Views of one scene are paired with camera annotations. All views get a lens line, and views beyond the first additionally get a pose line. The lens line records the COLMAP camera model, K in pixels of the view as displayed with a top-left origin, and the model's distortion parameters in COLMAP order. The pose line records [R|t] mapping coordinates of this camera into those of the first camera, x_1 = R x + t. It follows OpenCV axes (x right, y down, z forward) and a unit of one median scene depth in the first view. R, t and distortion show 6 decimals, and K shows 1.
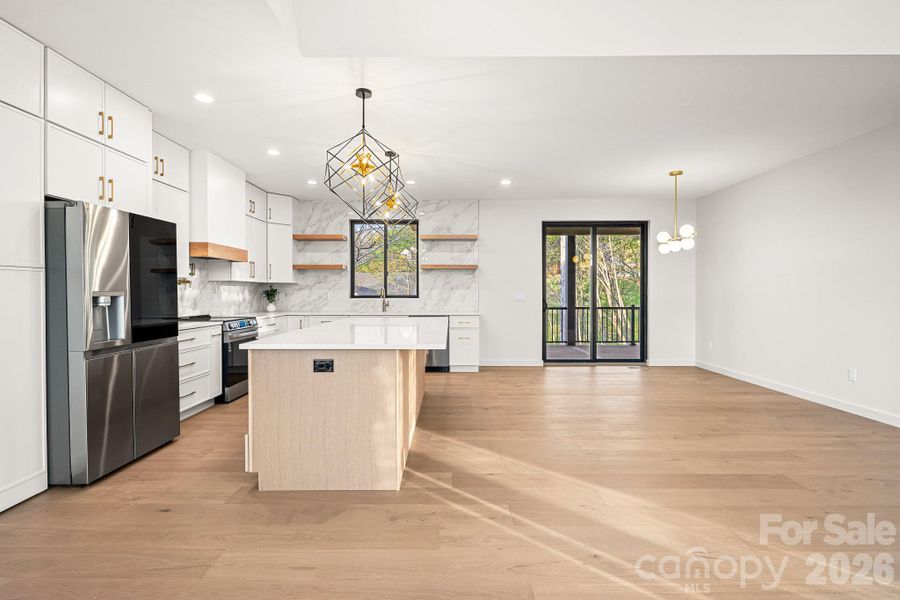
lens RADIAL K [[435.8, 0, 450.0], [0, 435.8, 300.0], [0, 0, 1]] dist [-0.009802, 0.000051]
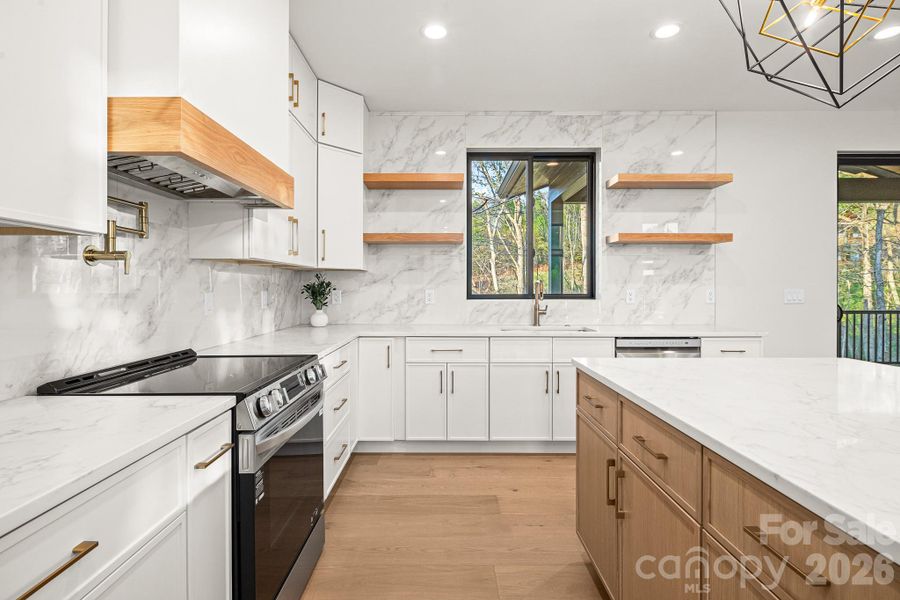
lens RADIAL K [[440.9, 0, 446.0], [0, 440.9, 289.4], [0, 0, 1]] dist [0.000321, -0.000237]
pose [[1.000000, -0.000349, -0.000183, -0.266591], [0.000347, 0.999906, -0.013722, -0.009307], [0.000187, 0.013722, 0.999906, 0.493507]]
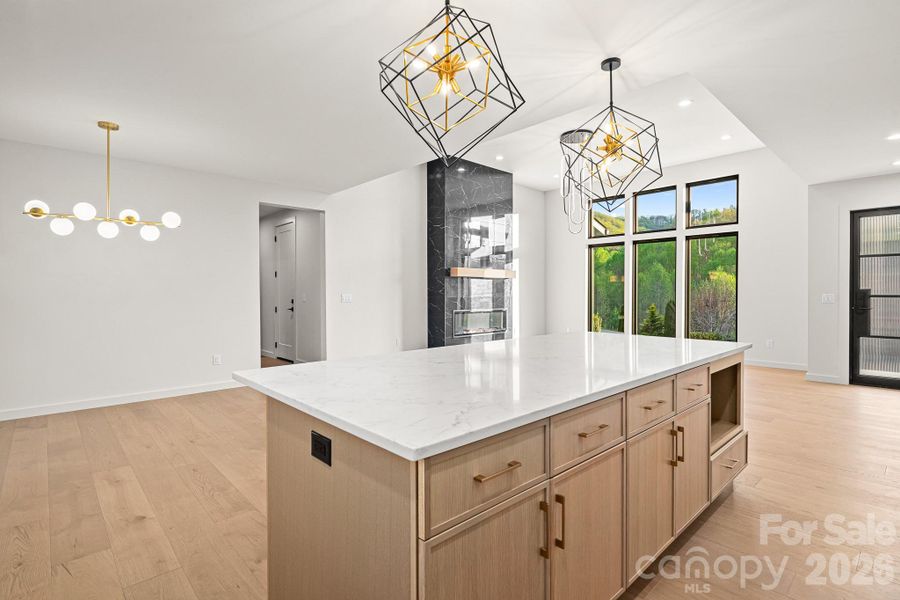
lens RADIAL K [[435.8, 0, 450.0], [0, 435.8, 300.0], [0, 0, 1]] dist [-0.009802, 0.000051]
pose [[-0.679208, -0.007748, 0.733905, -0.292362], [0.017068, 0.999507, 0.026348, -0.017602], [-0.733747, 0.030423, -0.678741, 0.868467]]
